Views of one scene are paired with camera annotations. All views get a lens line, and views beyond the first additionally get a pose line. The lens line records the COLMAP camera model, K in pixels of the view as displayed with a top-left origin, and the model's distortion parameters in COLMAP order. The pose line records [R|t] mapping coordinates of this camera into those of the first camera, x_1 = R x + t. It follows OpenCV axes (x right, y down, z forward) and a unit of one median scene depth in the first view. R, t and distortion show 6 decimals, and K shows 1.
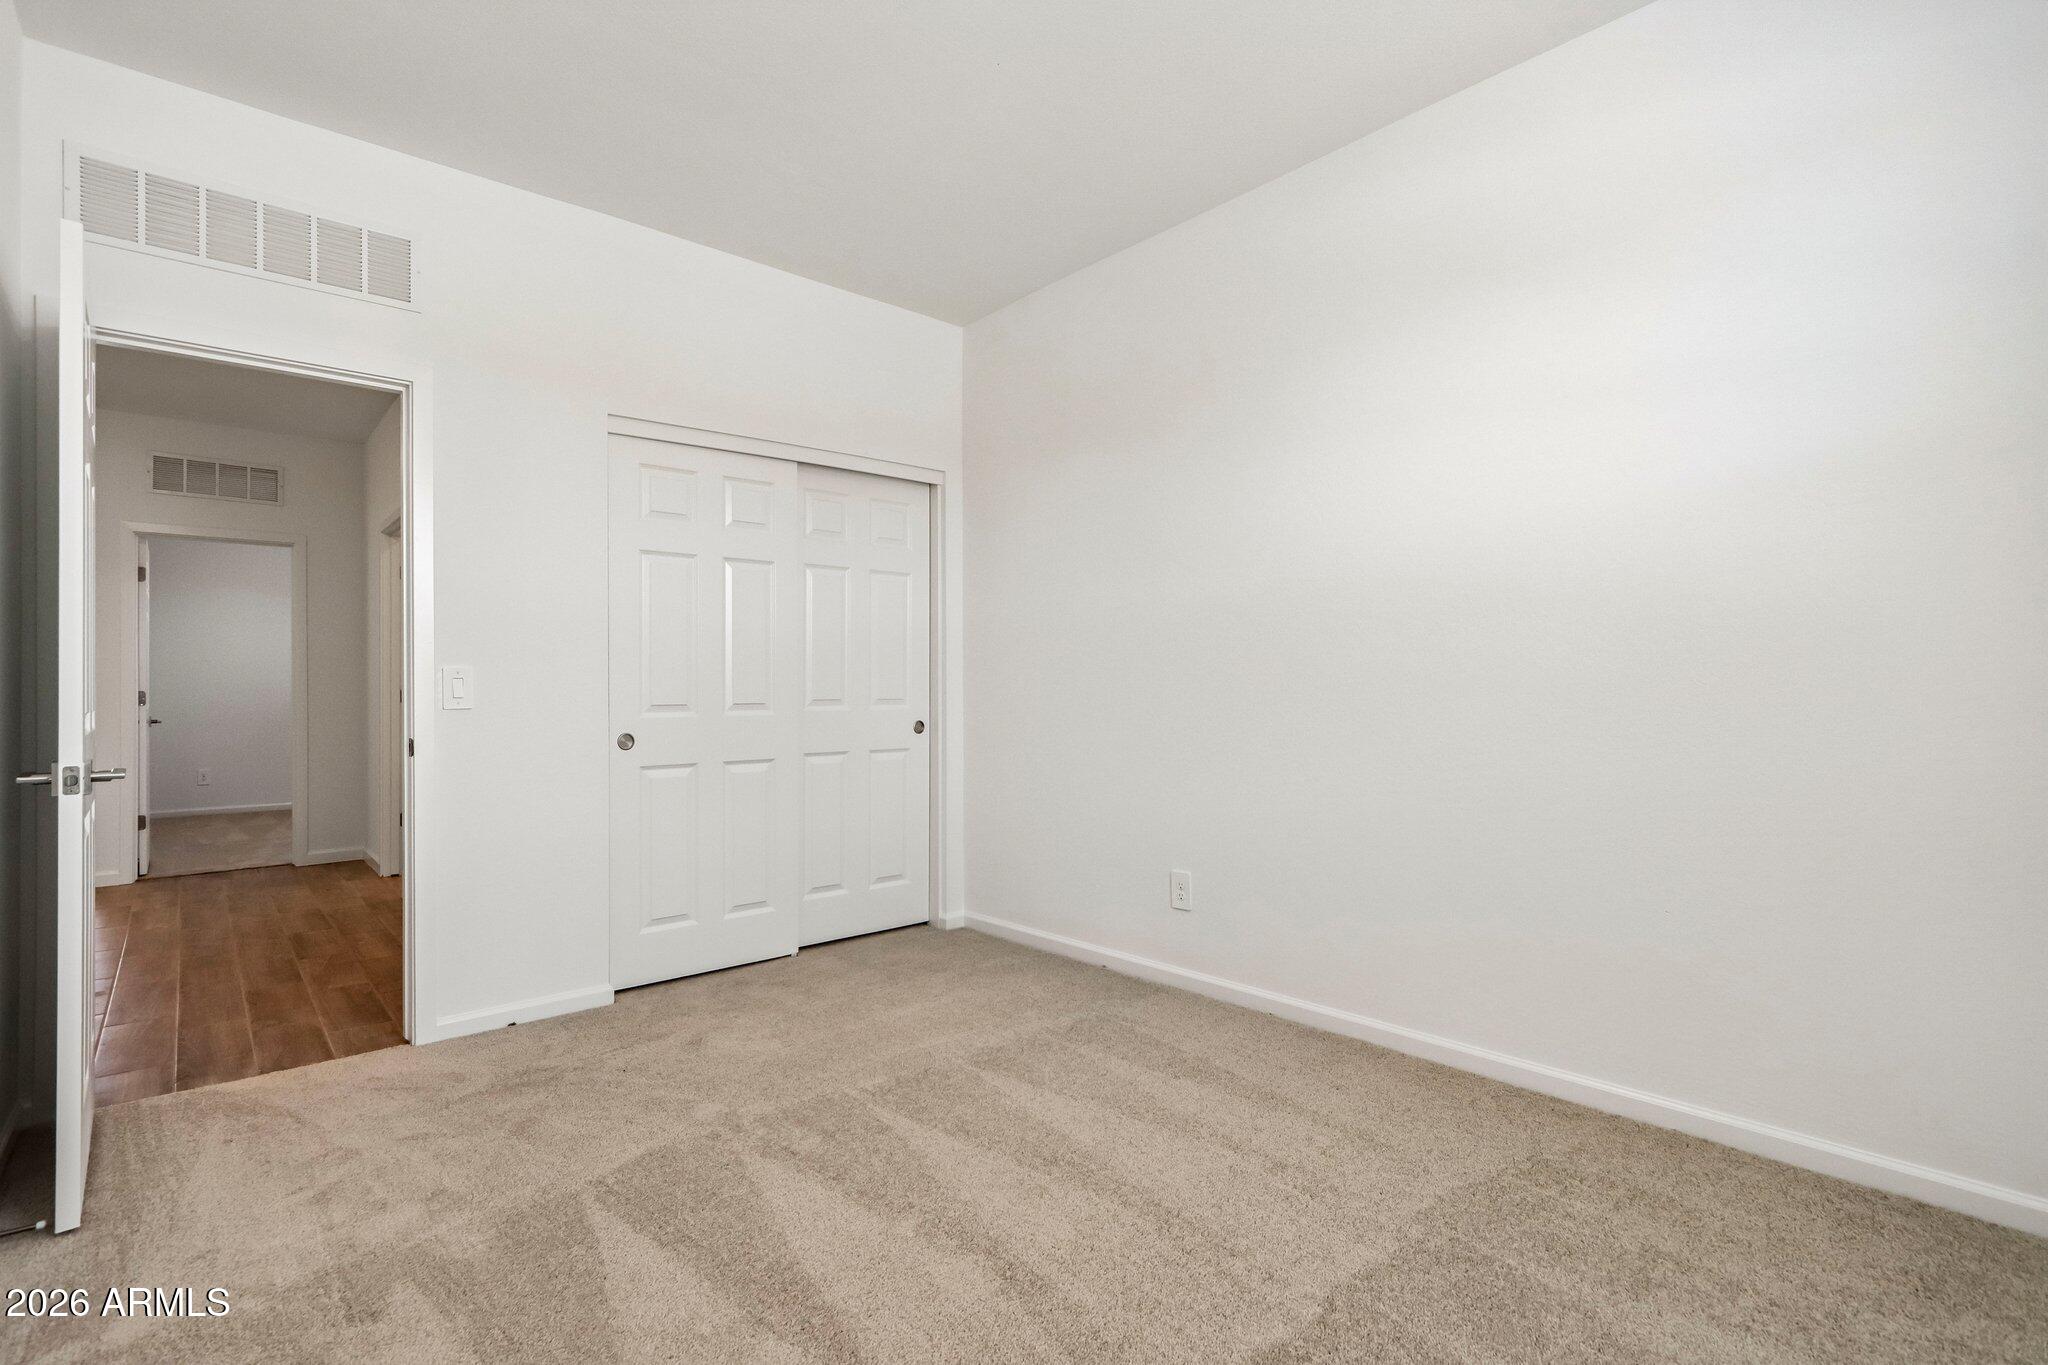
lens RADIAL K [[937.5, 0, 1009.7], [0, 937.5, 679.9], [0, 0, 1]] dist [-0.014505, 0.002452]
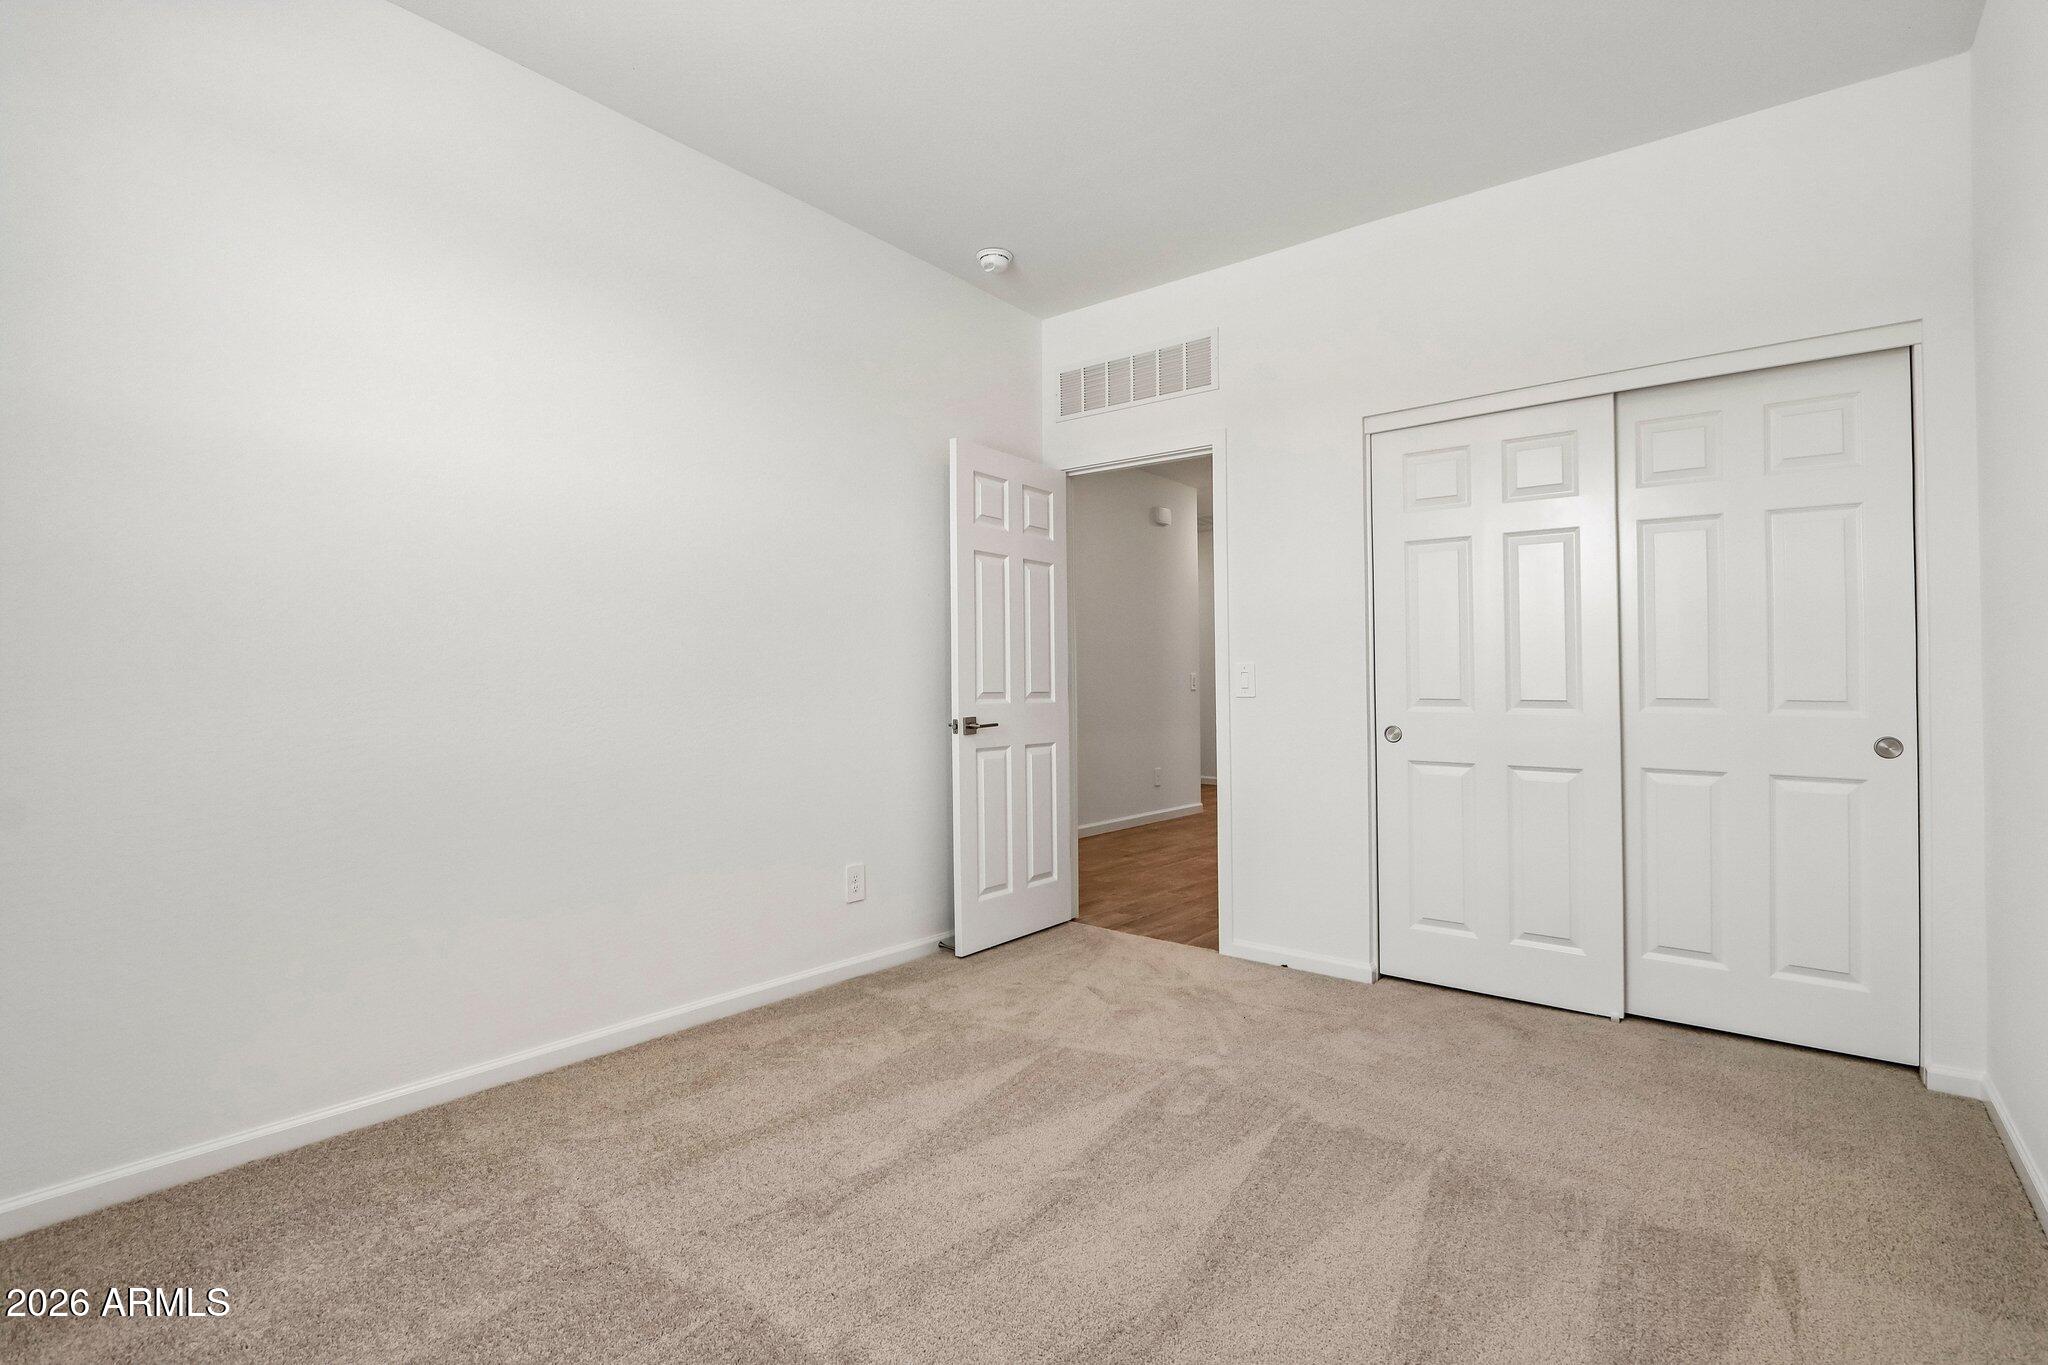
lens RADIAL K [[955.0, 0, 1011.5], [0, 955.0, 692.9], [0, 0, 1]] dist [-0.002125, -0.000138]
pose [[0.188493, 0.018284, -0.981904, 0.627169], [0.004803, 0.999798, 0.019539, -0.000891], [0.982063, -0.008399, 0.188367, 0.473712]]
